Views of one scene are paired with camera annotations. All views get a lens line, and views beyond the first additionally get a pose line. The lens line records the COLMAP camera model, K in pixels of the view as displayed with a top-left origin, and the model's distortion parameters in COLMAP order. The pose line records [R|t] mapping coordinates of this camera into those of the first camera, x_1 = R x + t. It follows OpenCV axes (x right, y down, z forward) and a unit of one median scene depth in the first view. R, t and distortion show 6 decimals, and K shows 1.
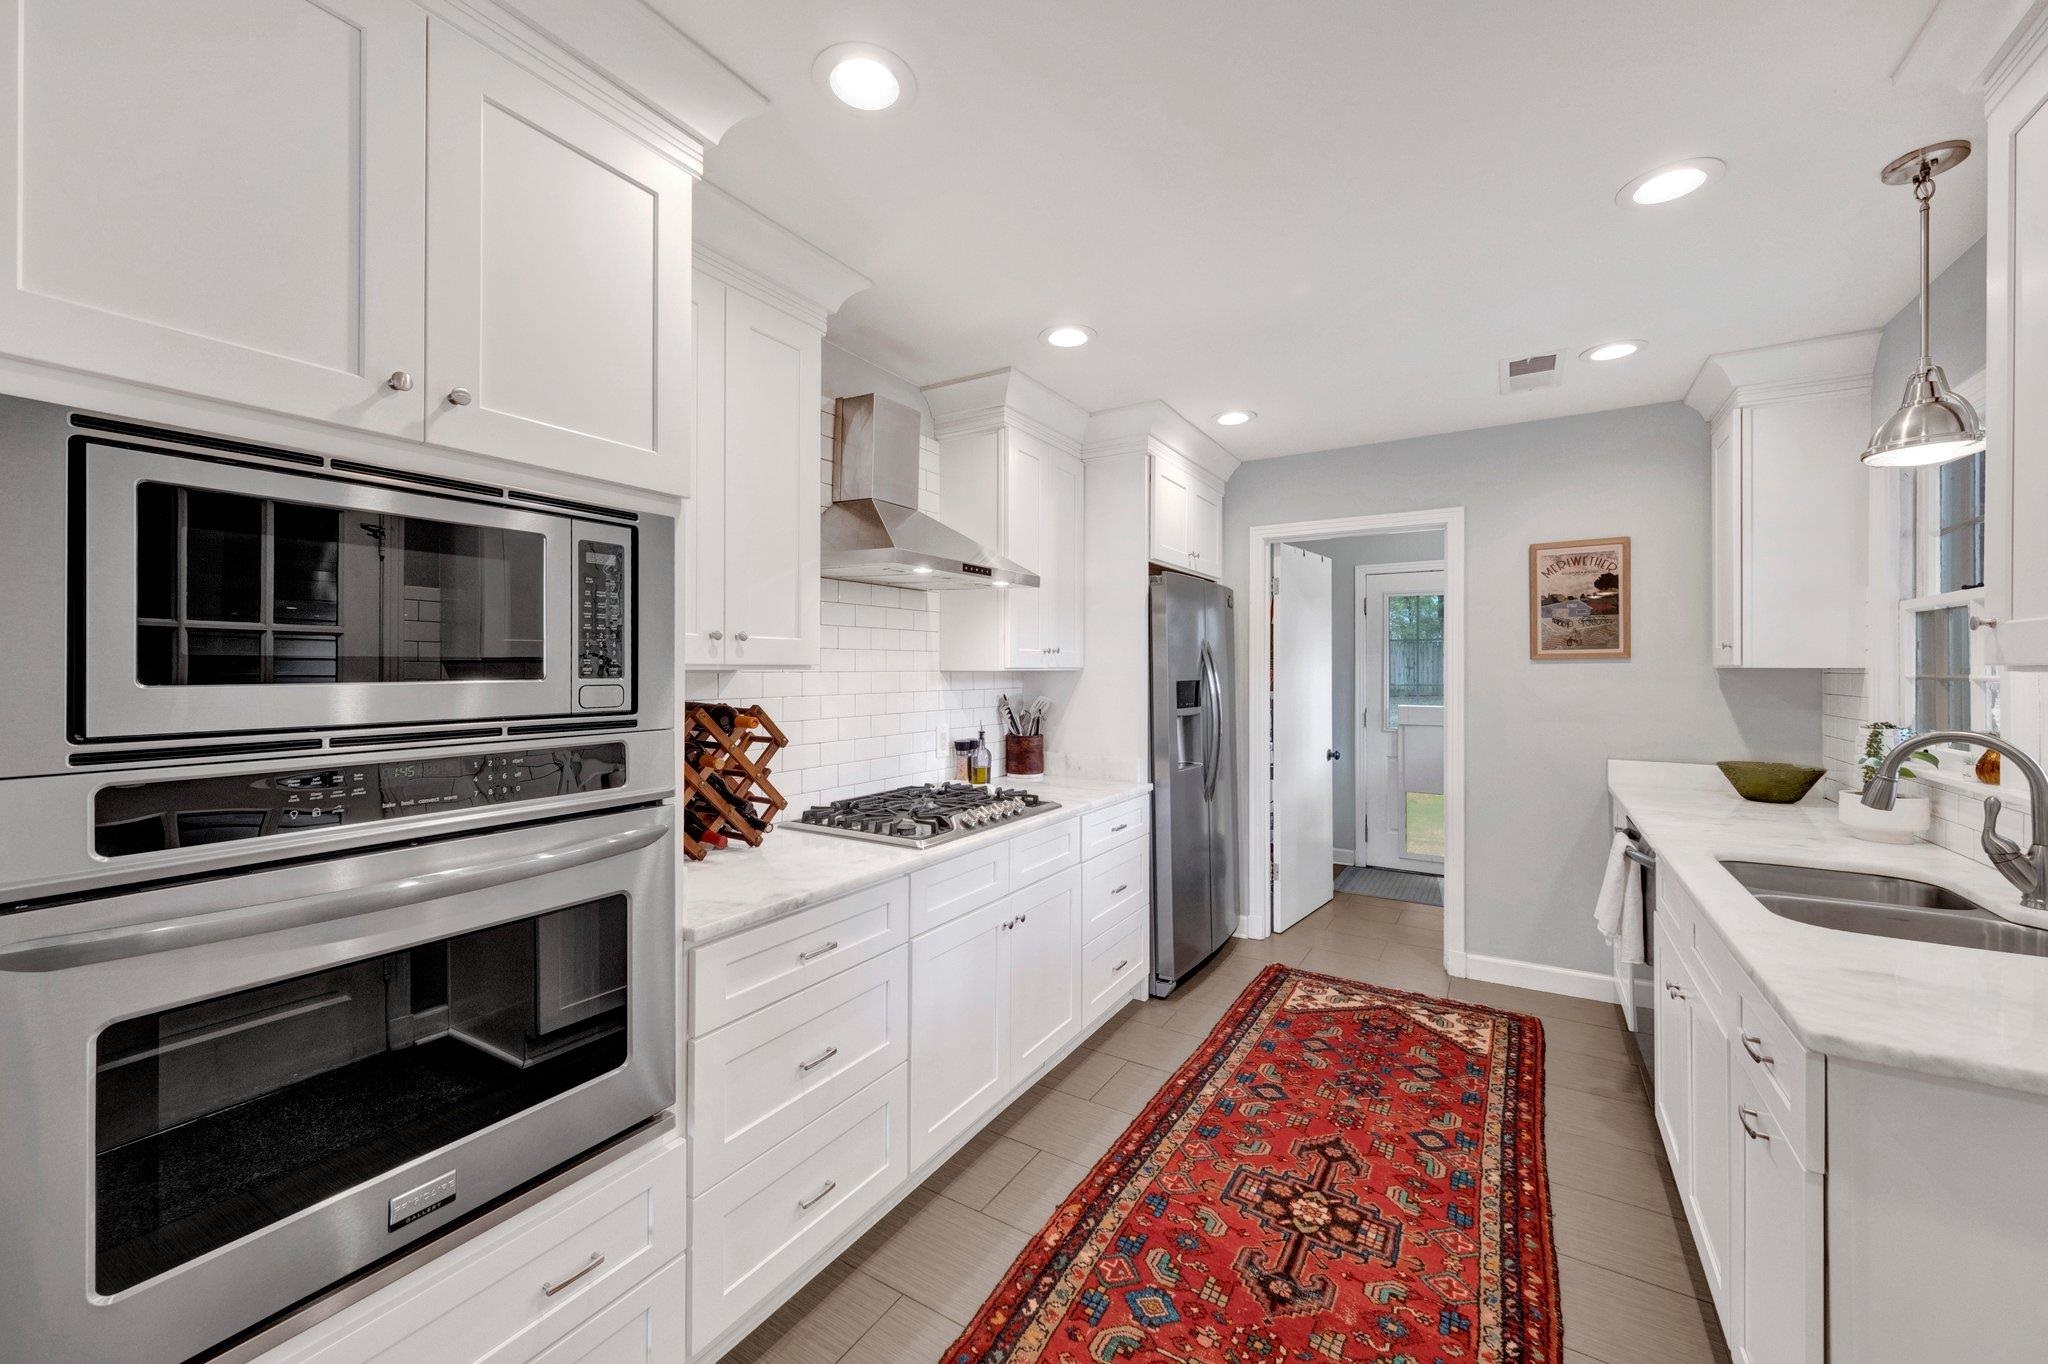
lens RADIAL K [[775.9, 0, 1020.6], [0, 775.9, 671.0], [0, 0, 1]] dist [0.012362, -0.003110]
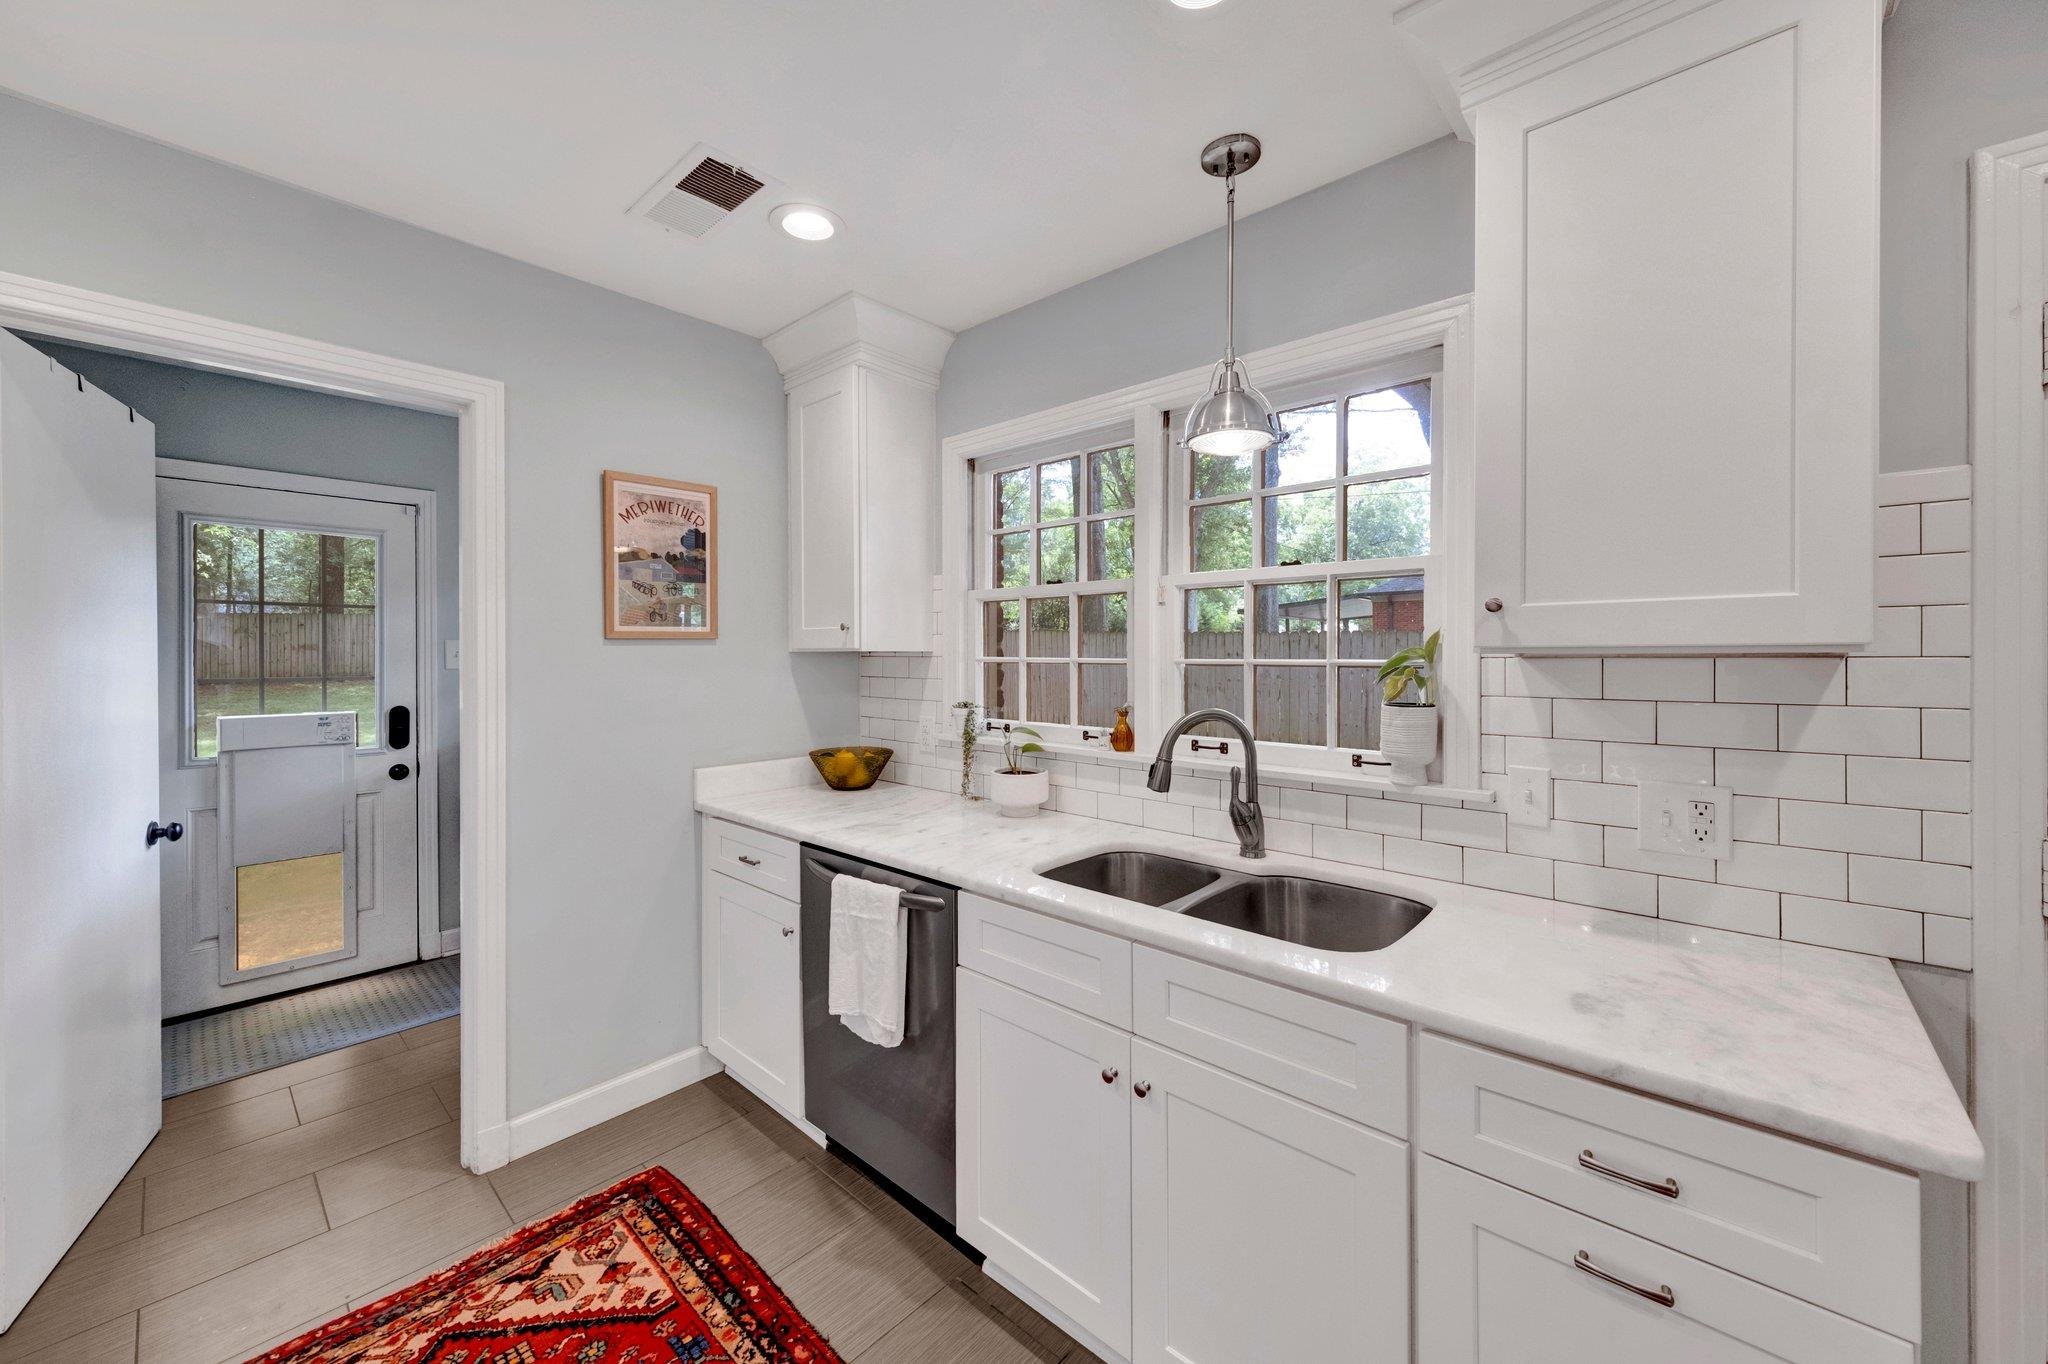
lens RADIAL K [[775.9, 0, 1013.6], [0, 775.9, 662.1], [0, 0, 1]] dist [0.012362, -0.003110]
pose [[0.177087, -0.008579, 0.984158, 0.051144], [0.002305, 0.999963, 0.008302, 0.000708], [-0.984192, 0.000799, 0.177100, 0.566704]]
